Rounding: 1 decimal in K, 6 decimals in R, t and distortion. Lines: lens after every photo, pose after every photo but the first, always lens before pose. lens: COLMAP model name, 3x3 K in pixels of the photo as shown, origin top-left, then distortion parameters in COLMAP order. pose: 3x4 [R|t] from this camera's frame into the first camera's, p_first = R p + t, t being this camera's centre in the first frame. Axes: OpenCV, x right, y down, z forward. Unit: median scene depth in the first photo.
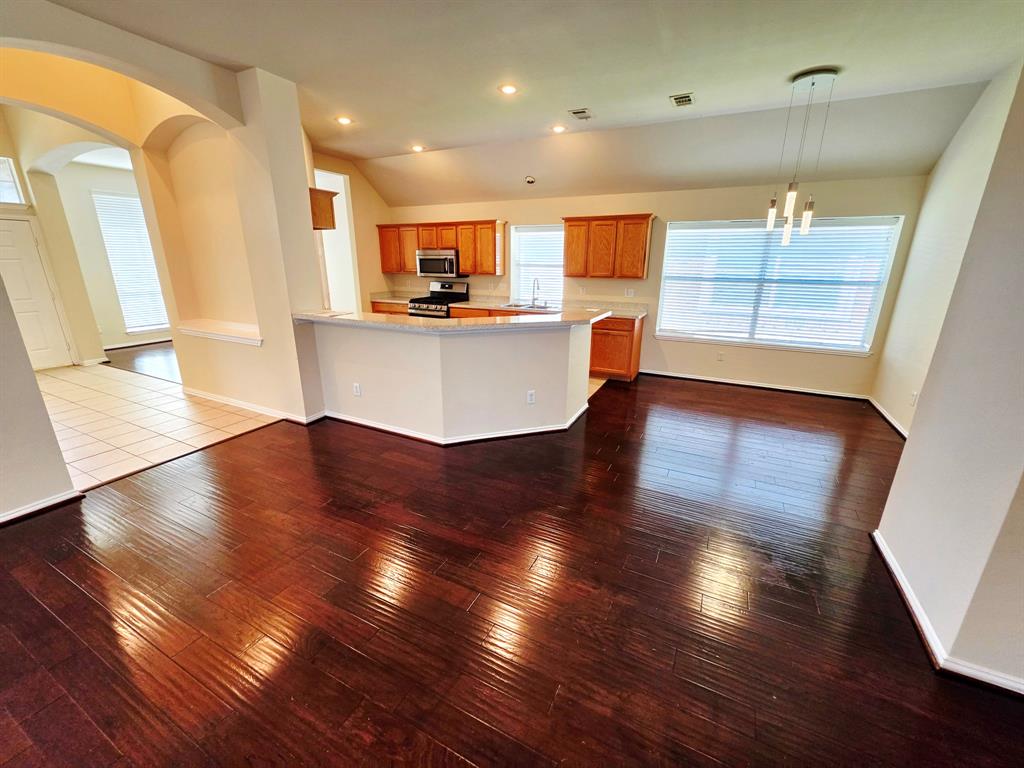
lens RADIAL K [[412.8, 0, 513.6], [0, 412.8, 382.3], [0, 0, 1]] dist [0.002348, 0.000314]
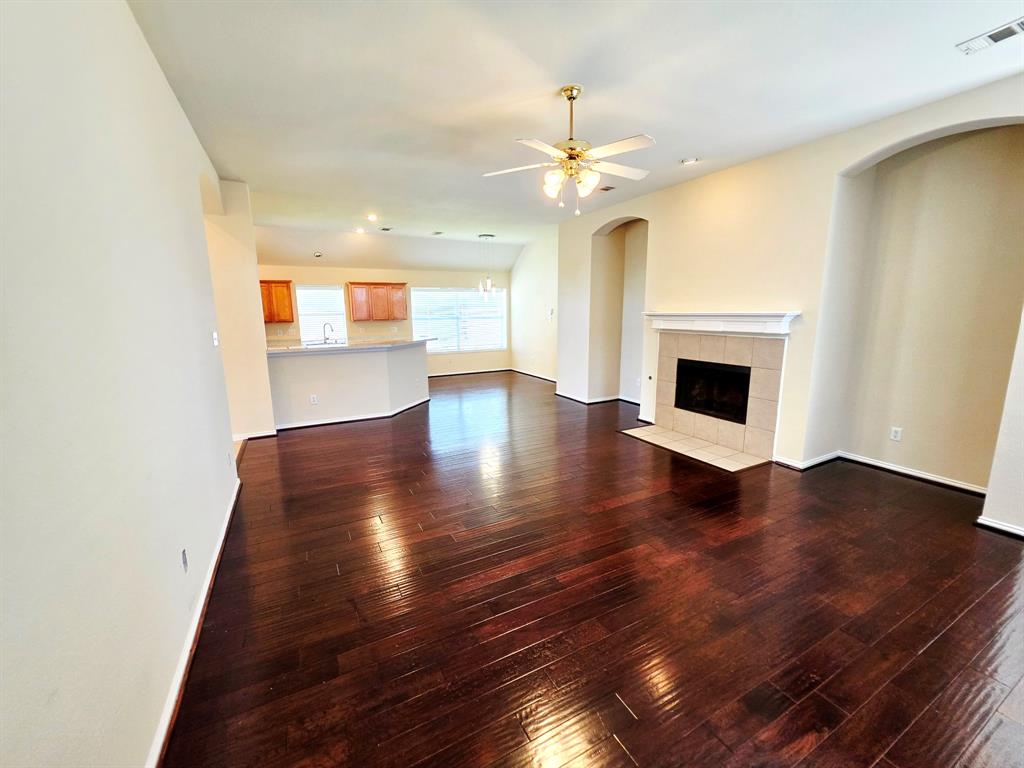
lens RADIAL K [[412.8, 0, 510.9], [0, 412.8, 384.4], [0, 0, 1]] dist [0.002348, 0.000314]
pose [[0.583279, -0.158659, 0.796626, -0.888887], [0.249109, 0.968419, 0.010480, 0.097334], [-0.773130, 0.192334, 0.604382, -0.305761]]
